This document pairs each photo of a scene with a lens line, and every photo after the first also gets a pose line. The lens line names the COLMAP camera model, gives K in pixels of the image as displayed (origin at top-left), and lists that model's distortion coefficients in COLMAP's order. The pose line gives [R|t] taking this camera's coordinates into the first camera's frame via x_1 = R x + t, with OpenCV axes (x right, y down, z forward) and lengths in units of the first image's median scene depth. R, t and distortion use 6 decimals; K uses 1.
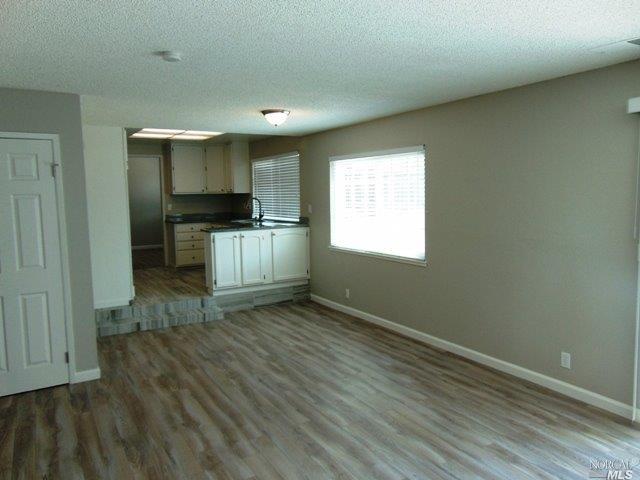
lens RADIAL K [[480.1, 0, 320.9], [0, 480.1, 237.9], [0, 0, 1]] dist [-0.025931, 0.057121]
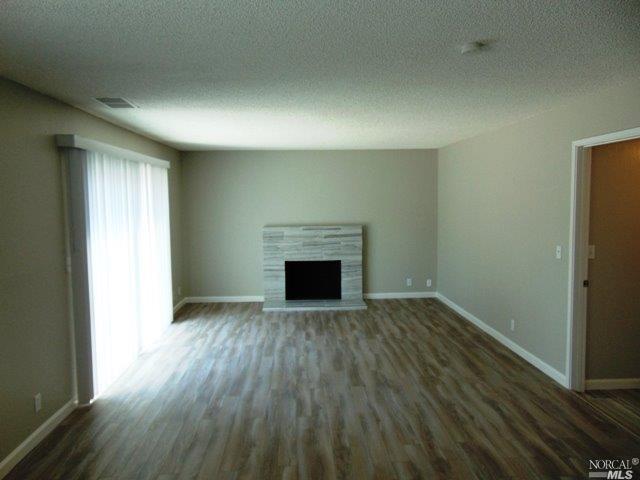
lens RADIAL K [[480.1, 0, 321.0], [0, 480.1, 238.7], [0, 0, 1]] dist [-0.025931, 0.057121]
pose [[-0.884601, -0.014509, 0.466122, -0.284460], [0.067552, 0.984988, 0.158858, -0.116688], [-0.461430, 0.172013, -0.870341, 1.157120]]
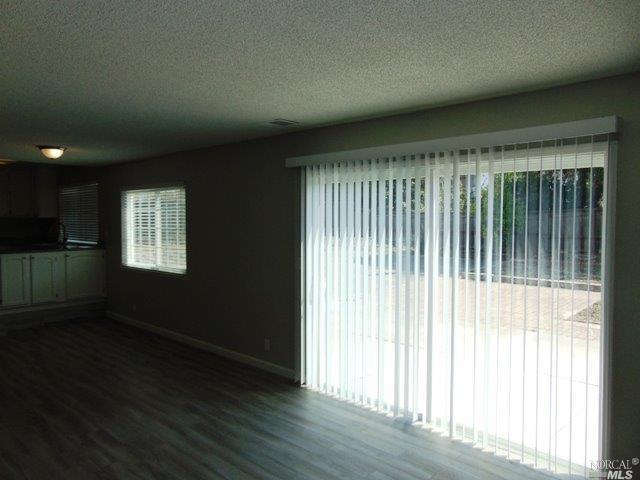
lens RADIAL K [[480.1, 0, 323.3], [0, 480.1, 239.2], [0, 0, 1]] dist [-0.025931, 0.057121]
pose [[0.961907, 0.005070, 0.273331, 0.228066], [0.009688, 0.998568, -0.052618, 0.024014], [-0.273206, 0.053262, 0.960480, -0.279046]]
